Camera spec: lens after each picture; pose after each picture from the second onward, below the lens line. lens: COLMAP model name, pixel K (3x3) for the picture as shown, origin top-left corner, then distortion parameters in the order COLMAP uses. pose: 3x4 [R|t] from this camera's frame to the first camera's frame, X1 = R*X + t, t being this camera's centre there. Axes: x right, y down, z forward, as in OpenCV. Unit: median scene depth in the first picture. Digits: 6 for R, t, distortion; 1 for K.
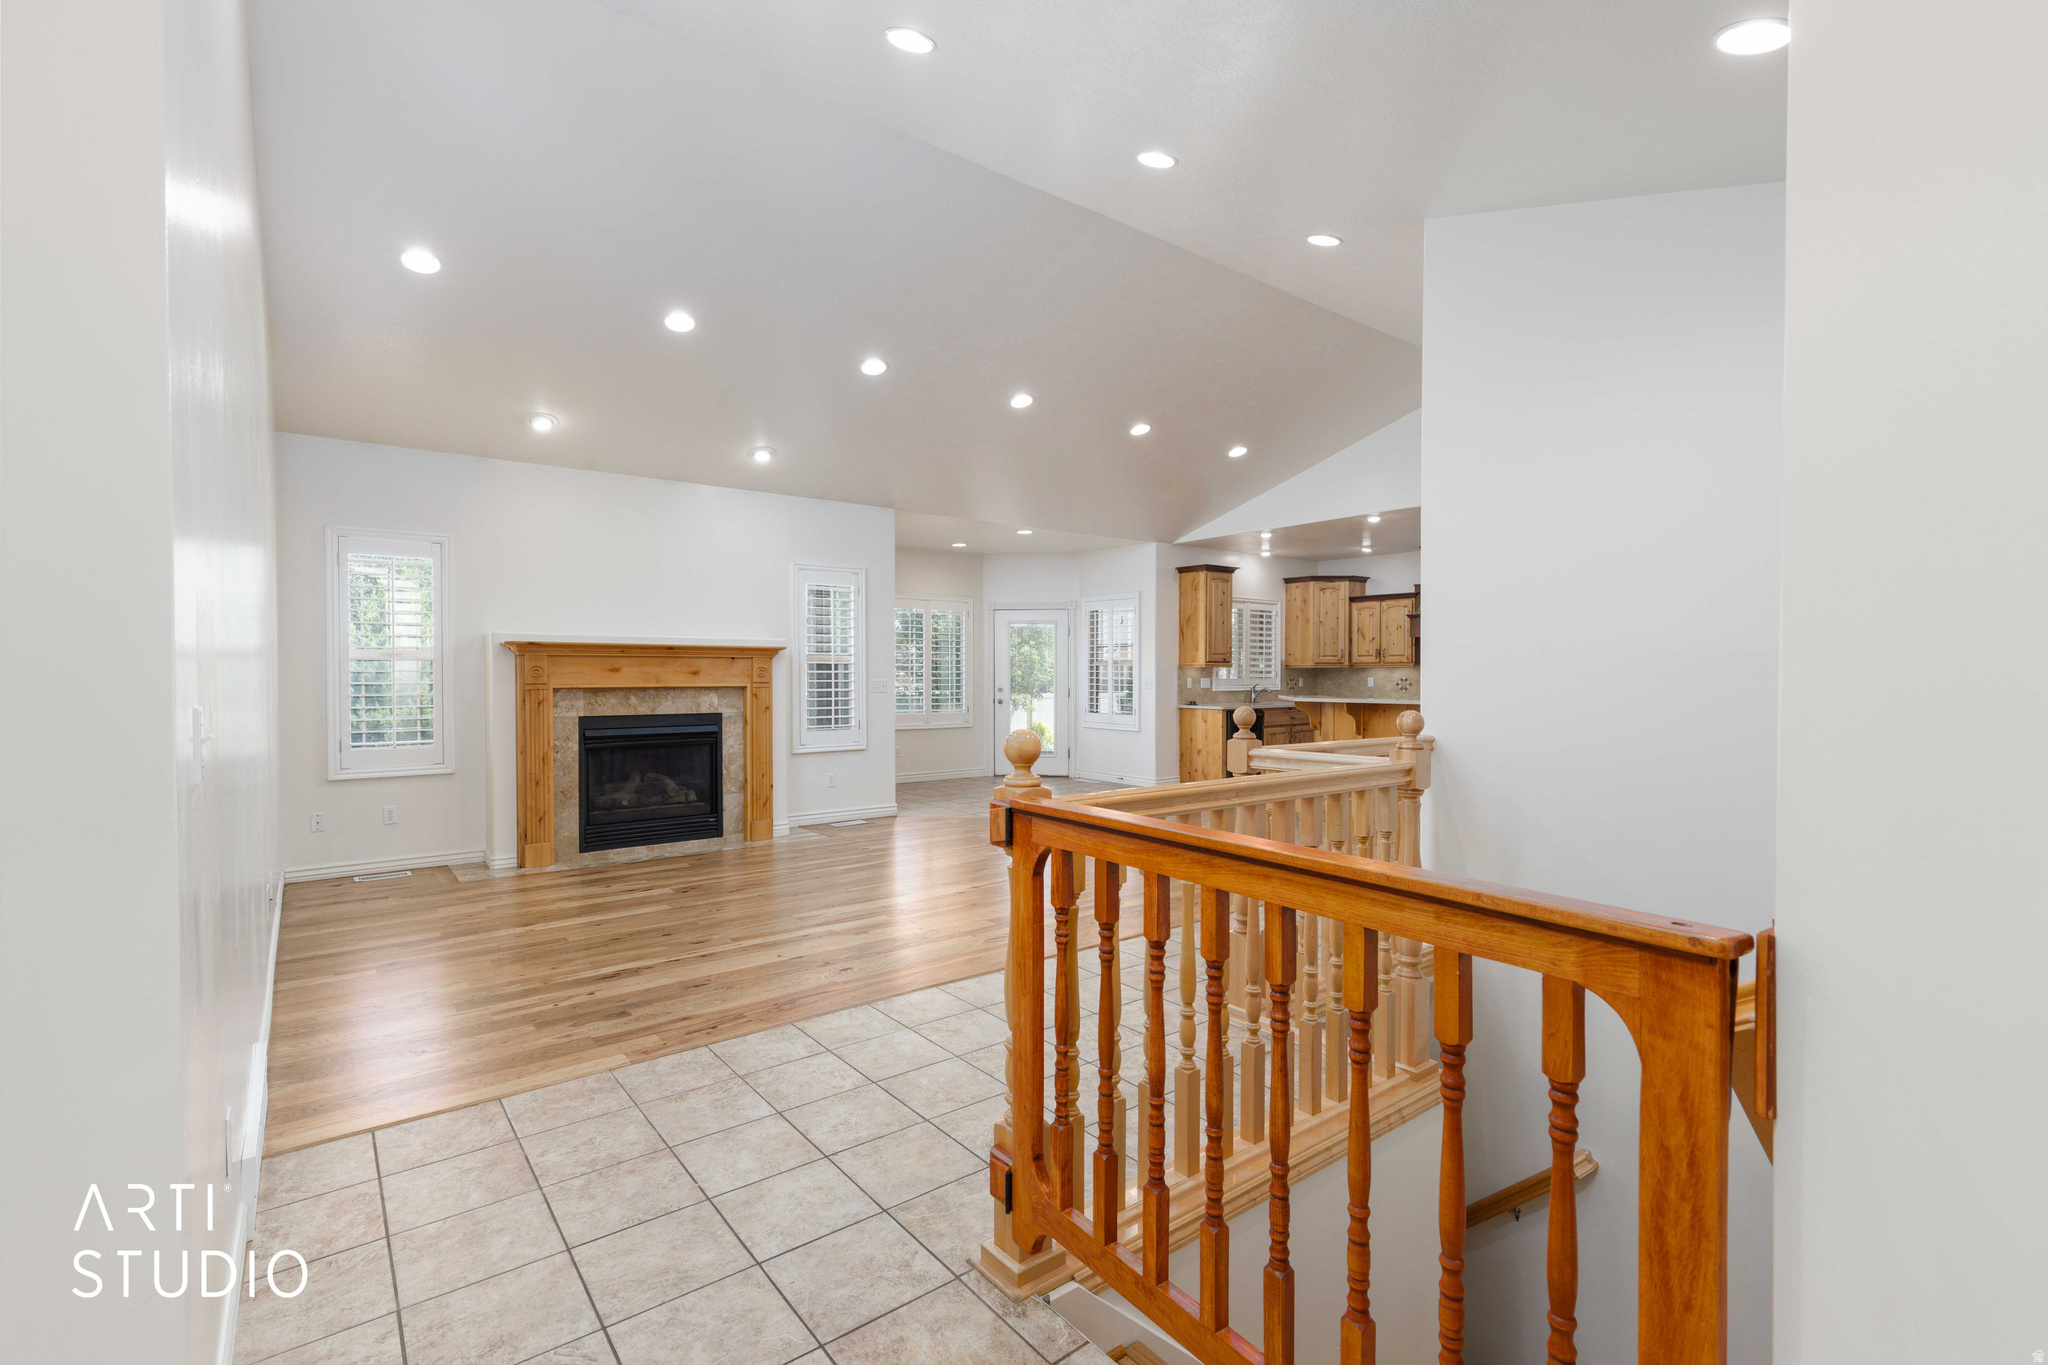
lens RADIAL K [[912.3, 0, 1024.0], [0, 912.3, 682.5], [0, 0, 1]] dist [0.001286, 0.000103]
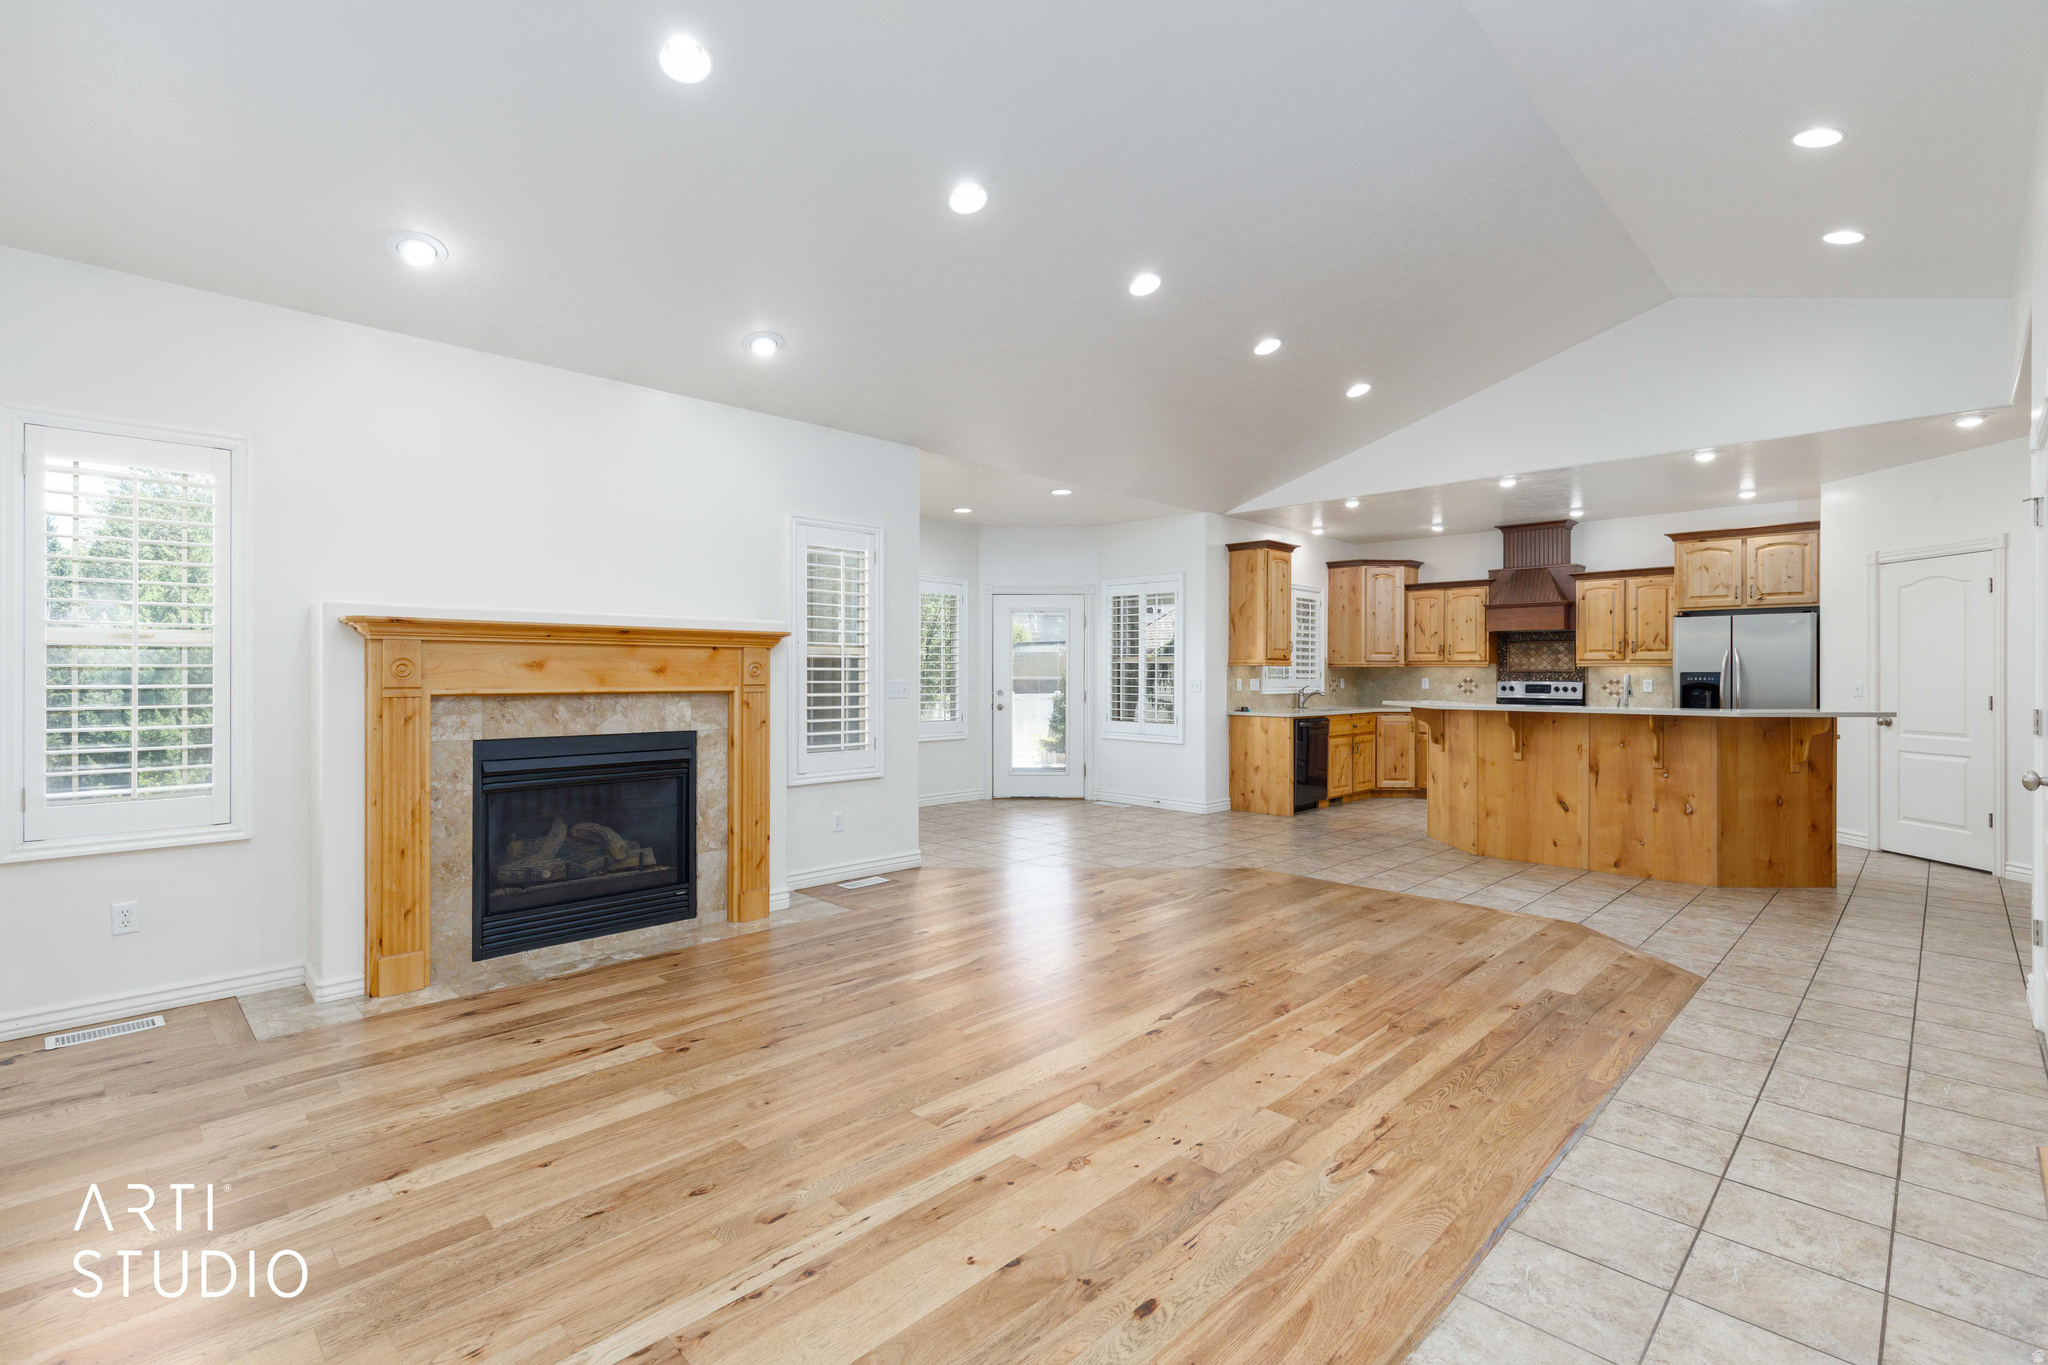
lens RADIAL K [[921.4, 0, 1020.6], [0, 921.4, 670.3], [0, 0, 1]] dist [0.002862, -0.000352]
pose [[0.992437, 0.003171, 0.122714, -0.177578], [-0.001603, 0.999916, -0.012877, -0.002223], [-0.122744, 0.012583, 0.992359, 0.301156]]
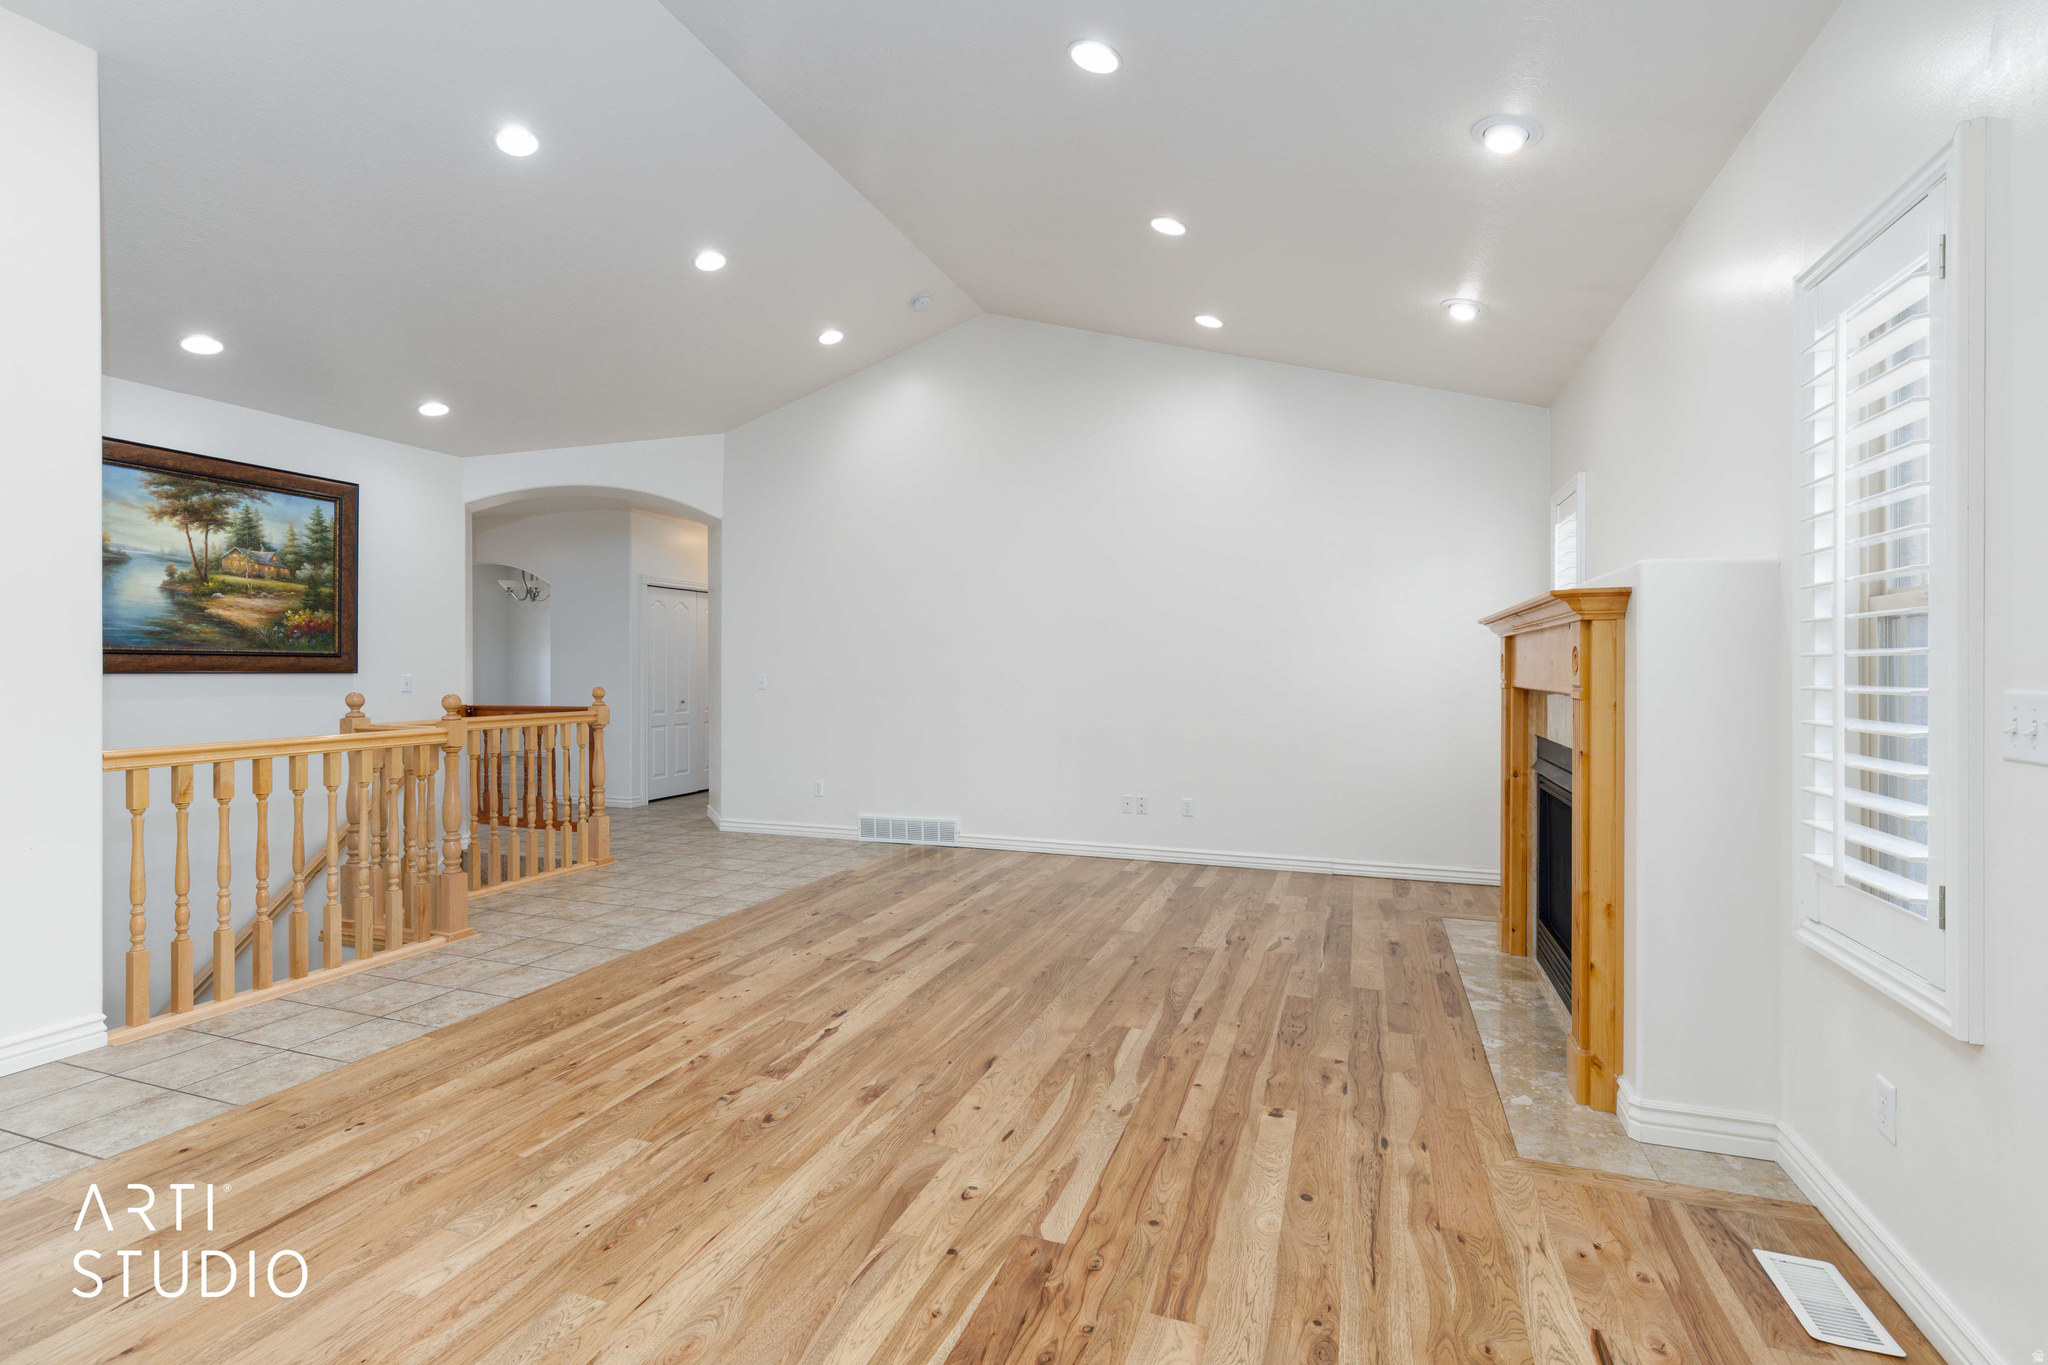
lens RADIAL K [[929.9, 0, 1015.4], [0, 929.9, 650.3], [0, 0, 1]] dist [0.001504, 0.000069]
pose [[-0.852412, -0.006834, -0.522827, 0.122936], [-0.002302, 0.999954, -0.009318, -0.011102], [0.522866, -0.006739, -0.852388, 1.217722]]
